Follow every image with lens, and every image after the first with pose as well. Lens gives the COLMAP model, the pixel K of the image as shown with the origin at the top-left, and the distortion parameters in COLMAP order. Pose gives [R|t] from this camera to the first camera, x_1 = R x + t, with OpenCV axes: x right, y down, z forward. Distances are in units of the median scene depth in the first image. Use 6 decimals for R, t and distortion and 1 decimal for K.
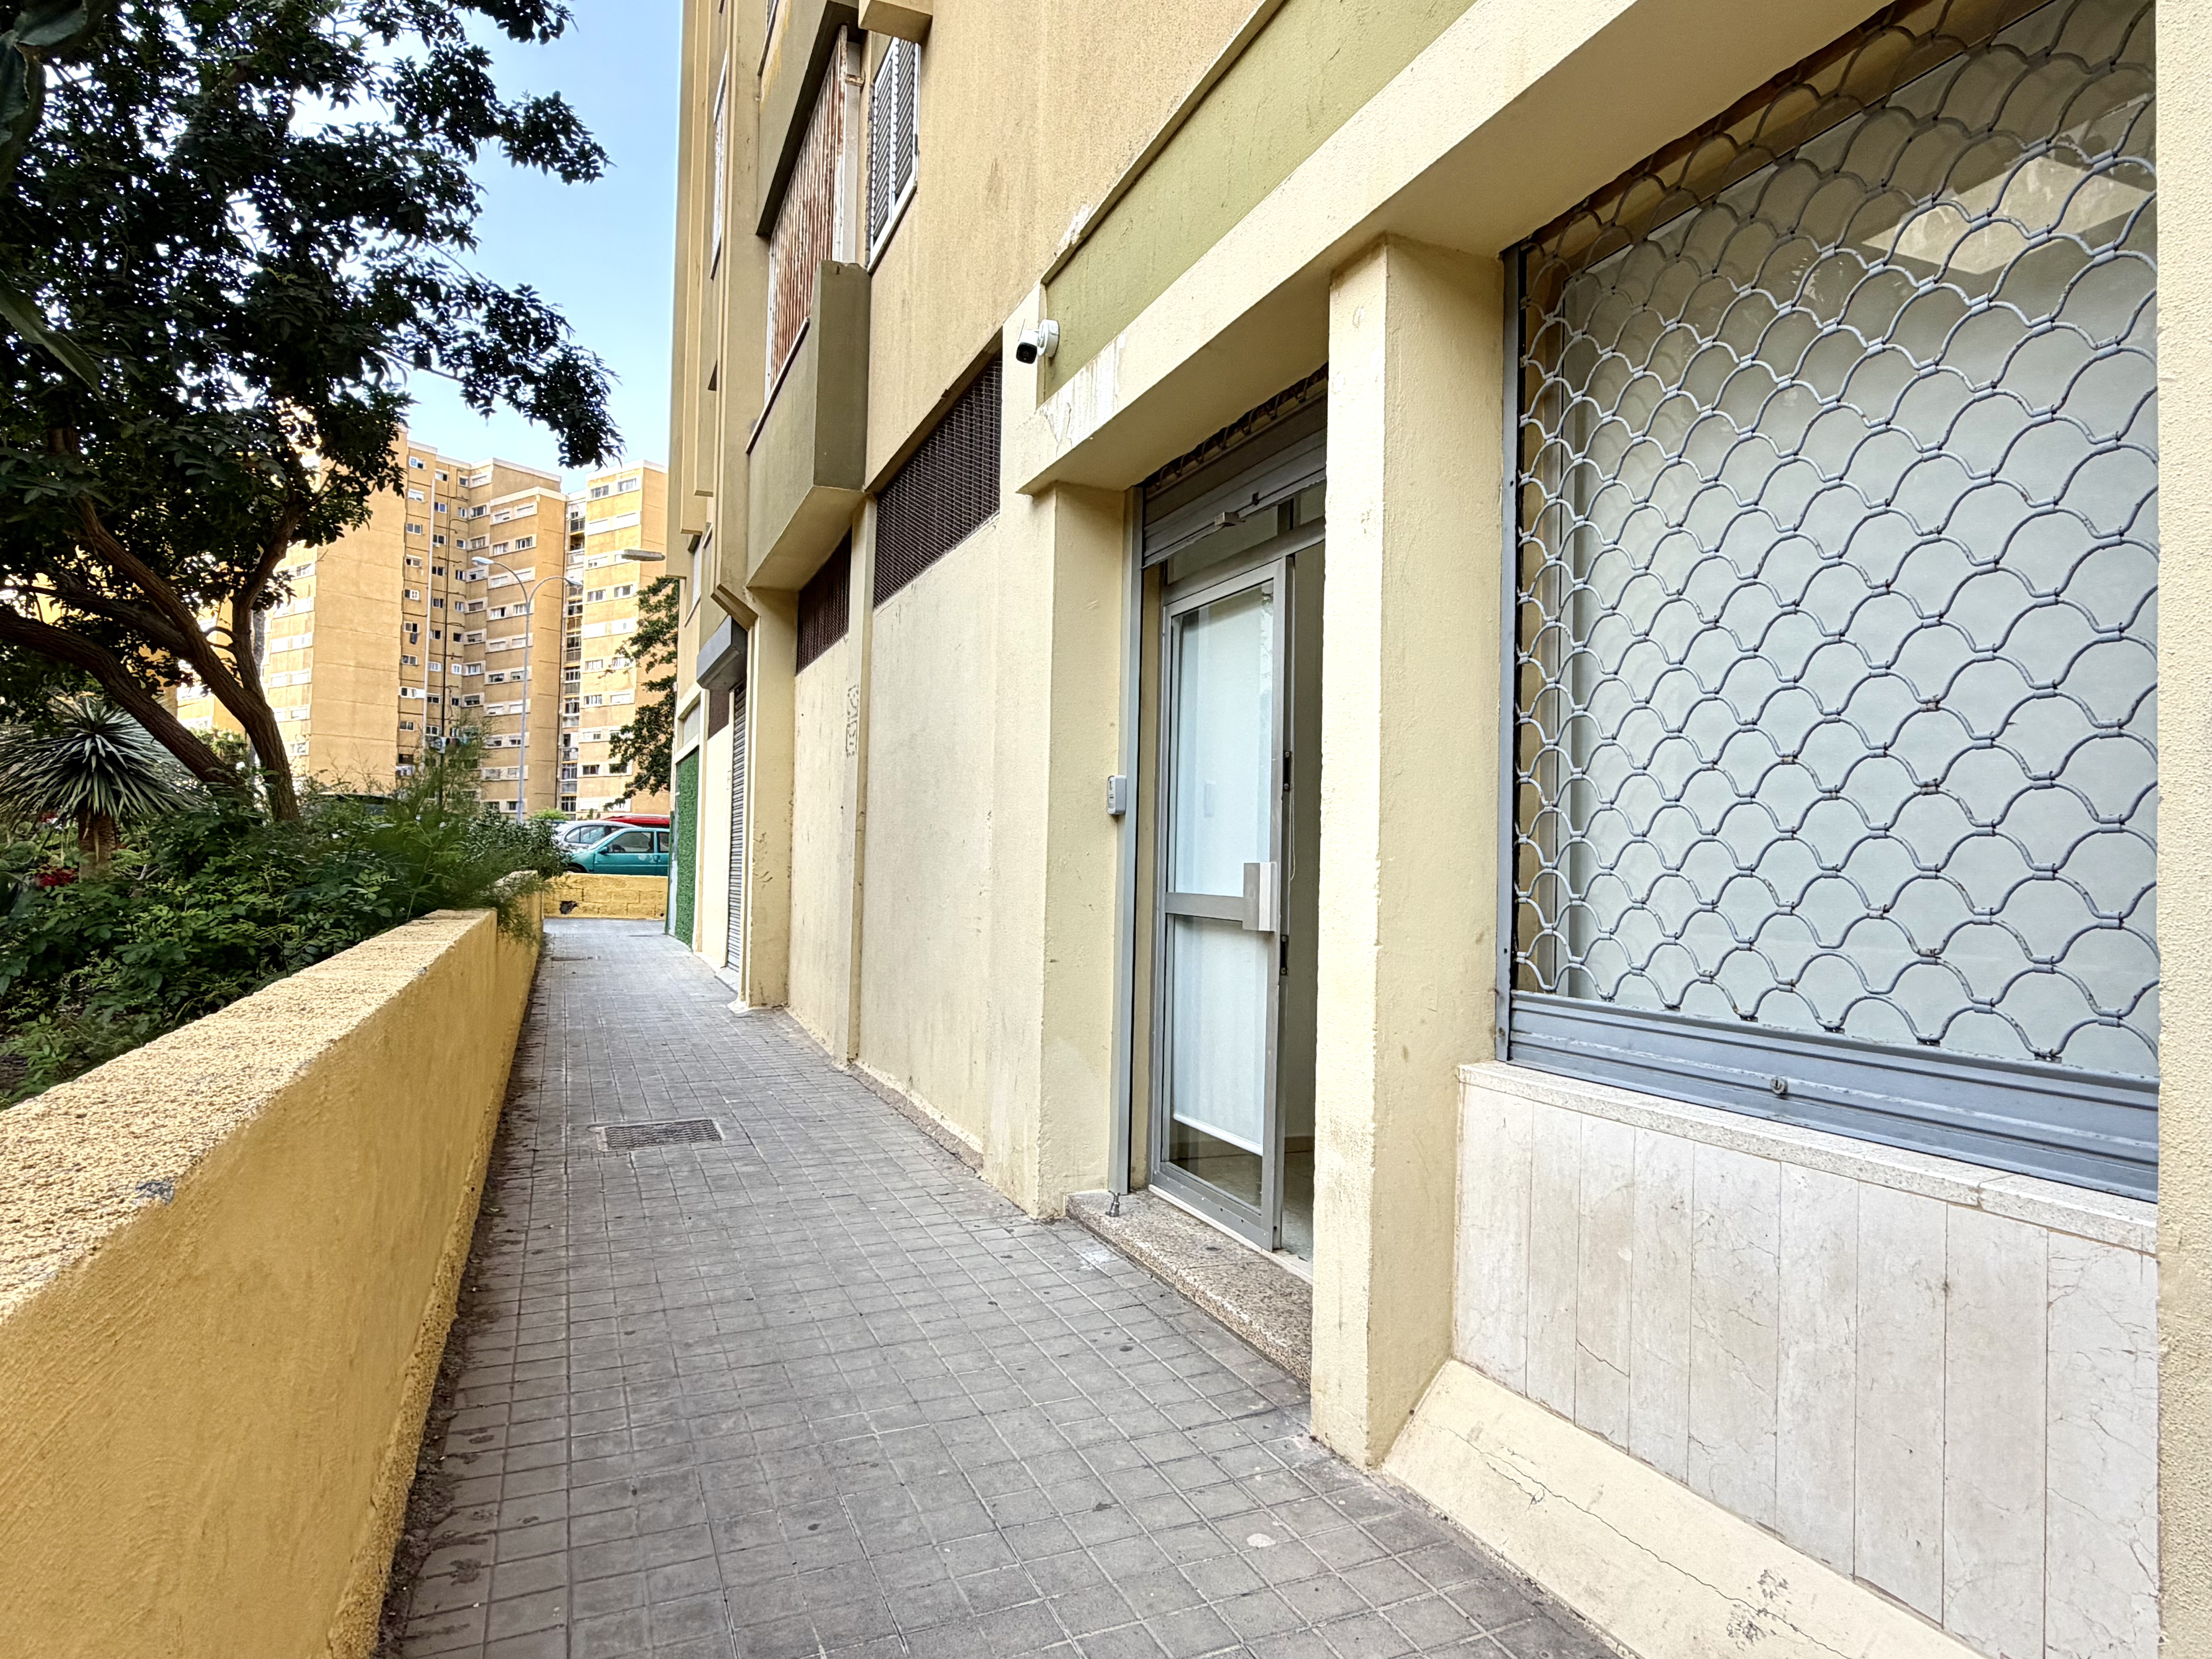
lens RADIAL K [[1324.0, 0, 1106.0], [0, 1324.0, 829.5], [0, 0, 1]] dist [0.000396, 0.001406]
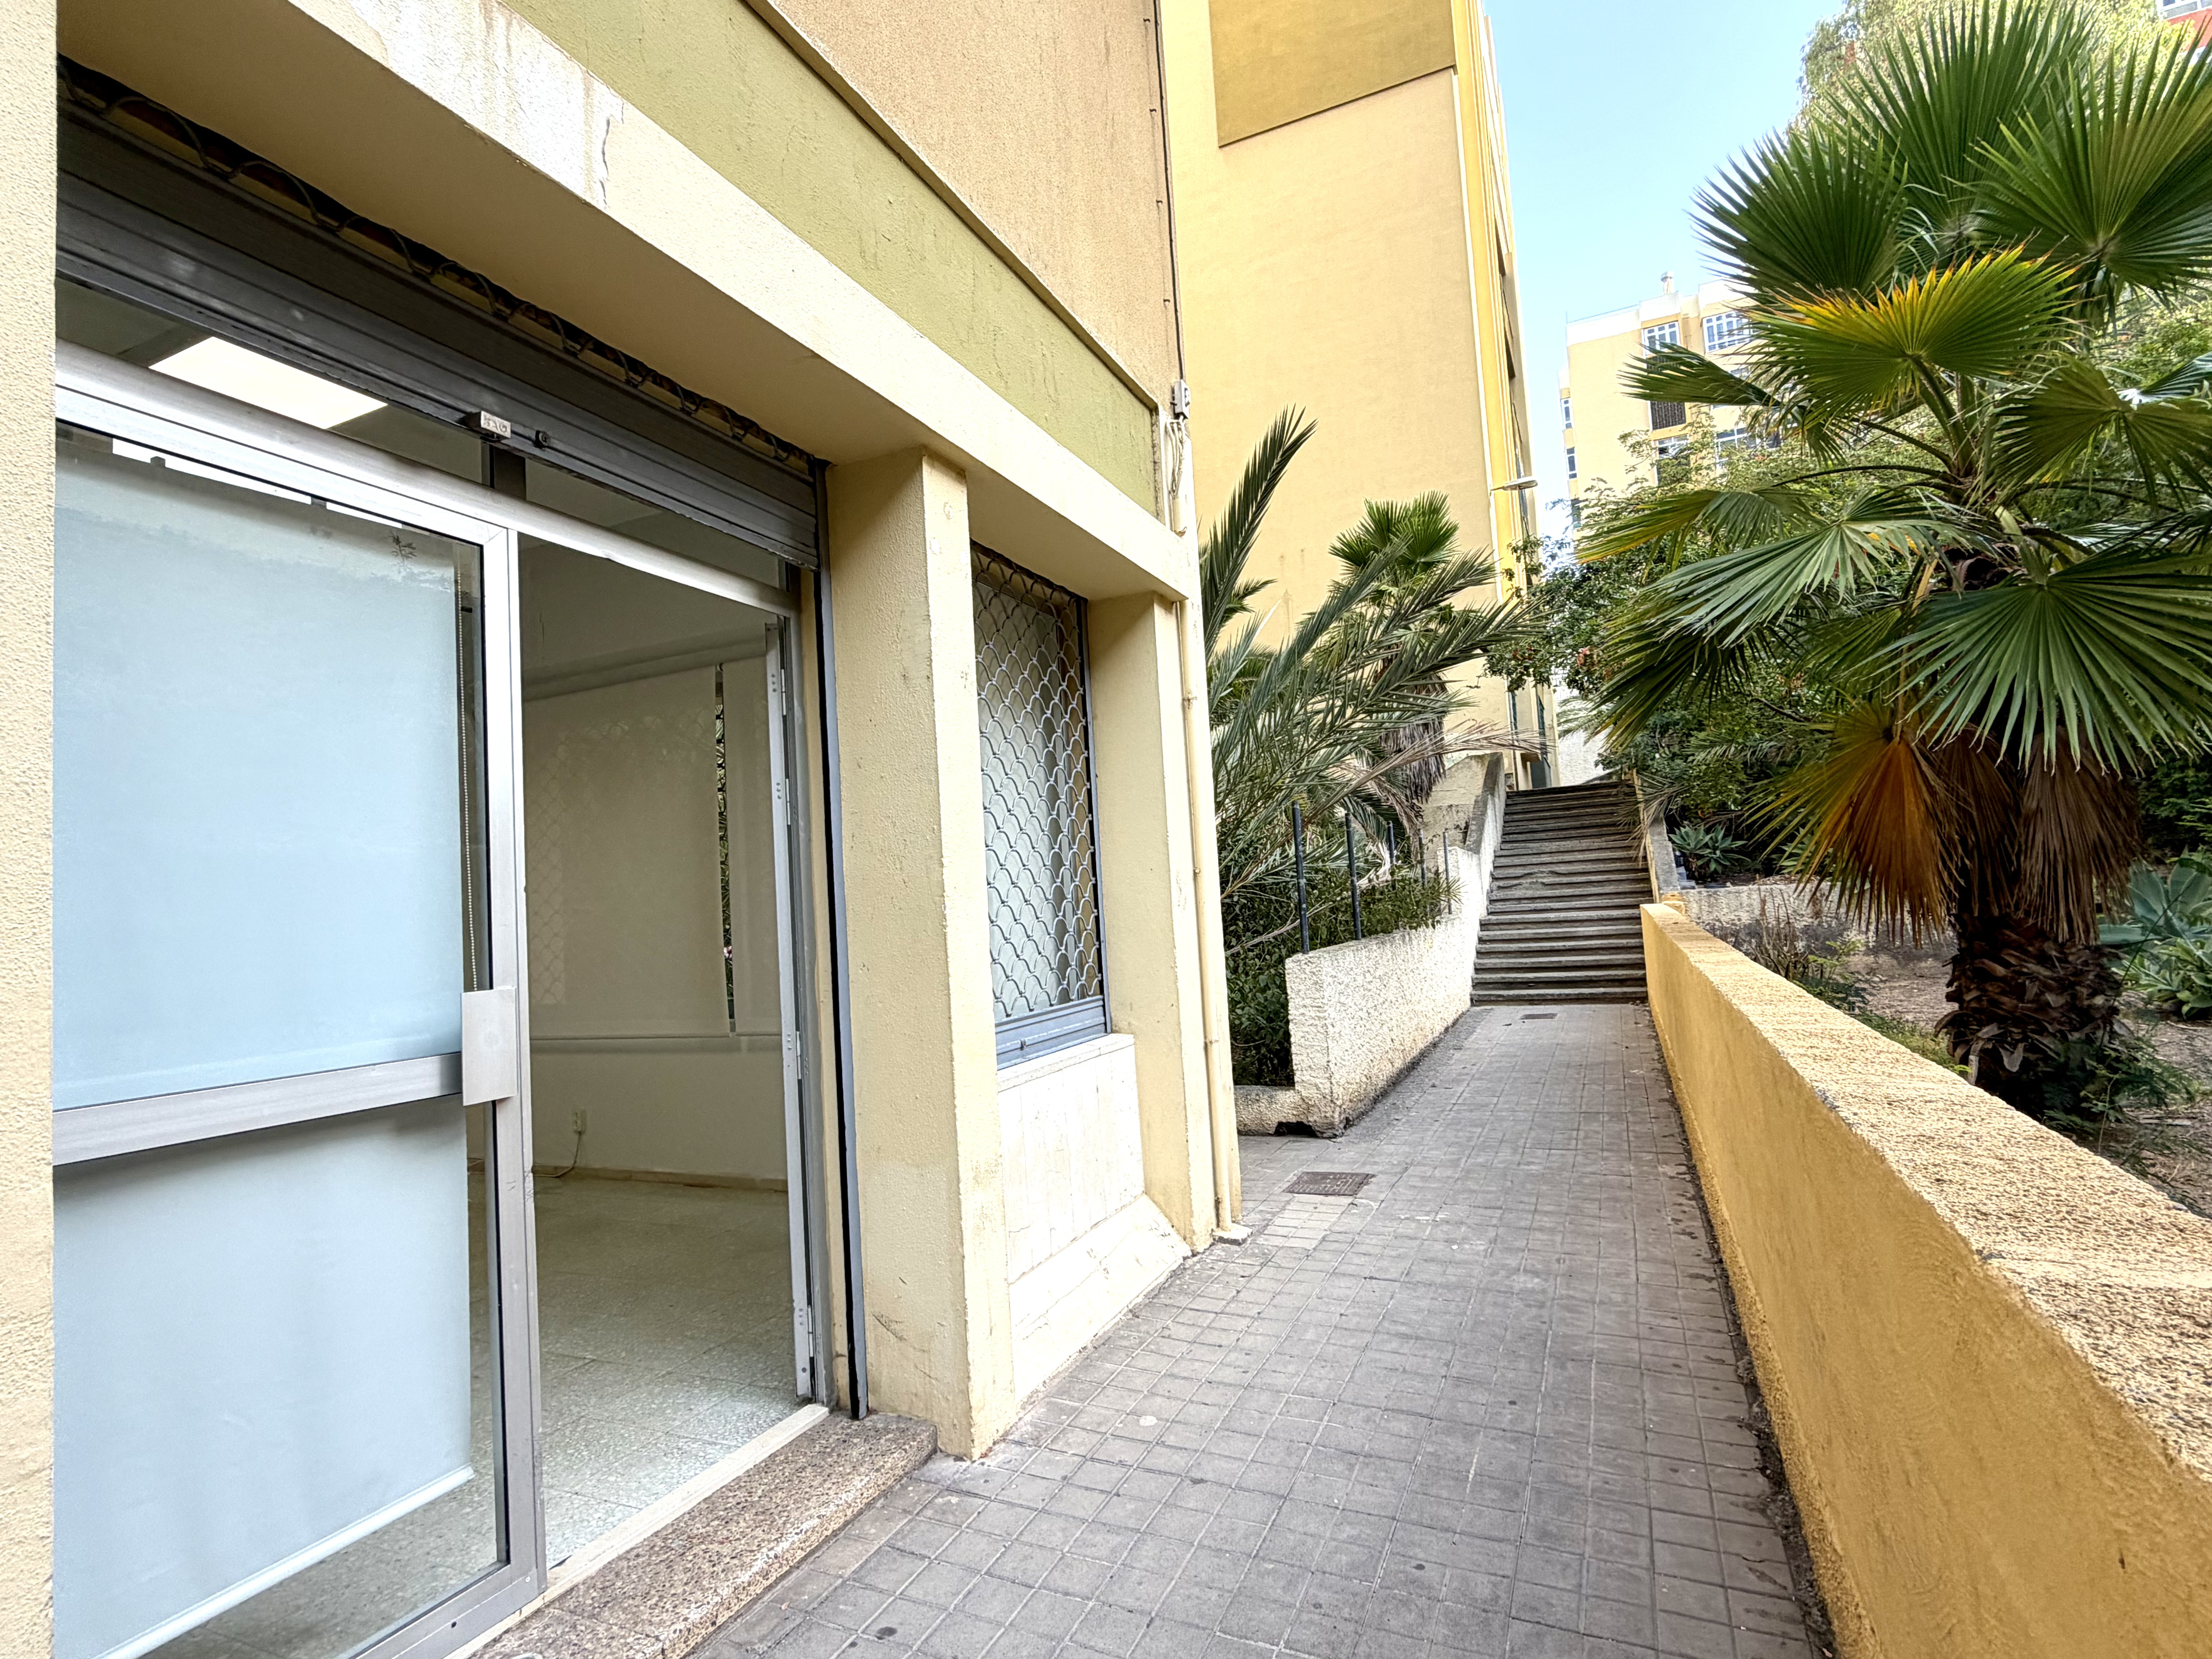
lens RADIAL K [[1112.9, 0, 1106.0], [0, 1112.9, 829.5], [0, 0, 1]] dist [-0.000849, -0.000329]
pose [[-0.683994, 0.069550, 0.726165, -0.284911], [0.024741, 0.997084, -0.072194, -0.003258], [-0.729068, -0.031414, -0.683720, 0.698808]]
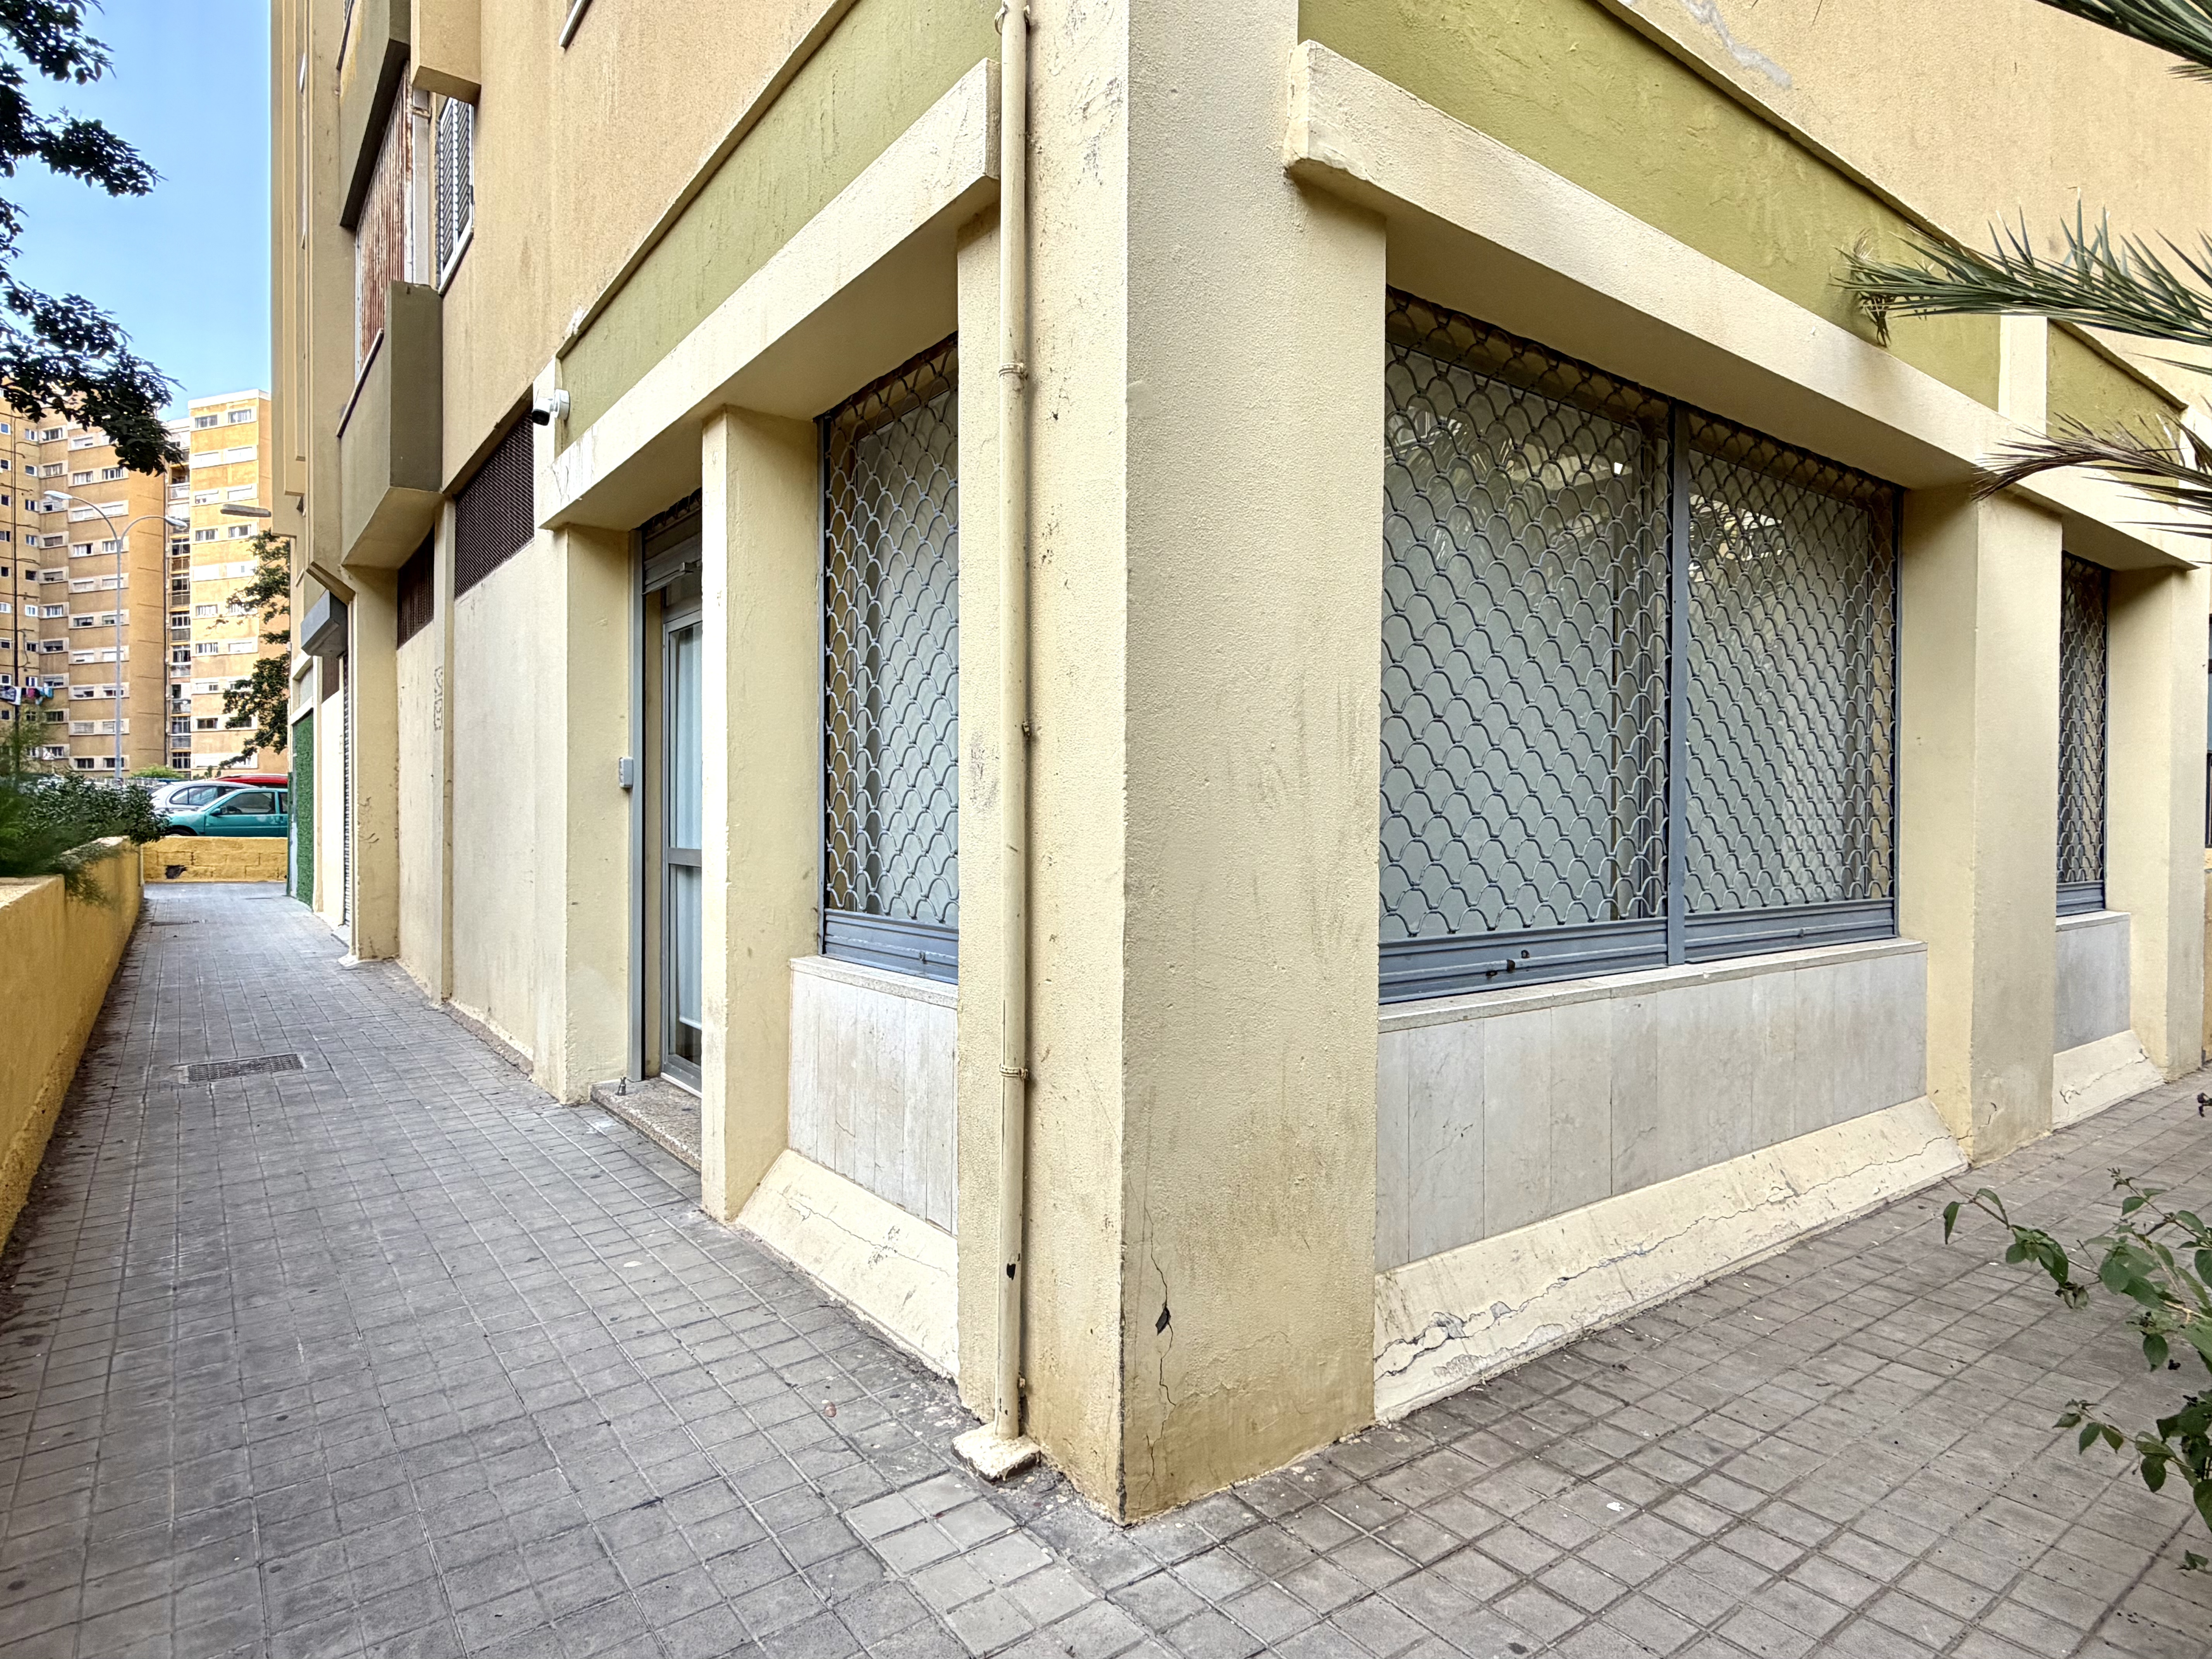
lens RADIAL K [[1250.9, 0, 1106.0], [0, 1250.9, 829.5], [0, 0, 1]] dist [0.003925, -0.000909]
pose [[0.969328, -0.019544, 0.244991, 0.114538], [0.009795, 0.999113, 0.040949, -0.011335], [-0.245574, -0.037293, 0.968660, -0.205374]]
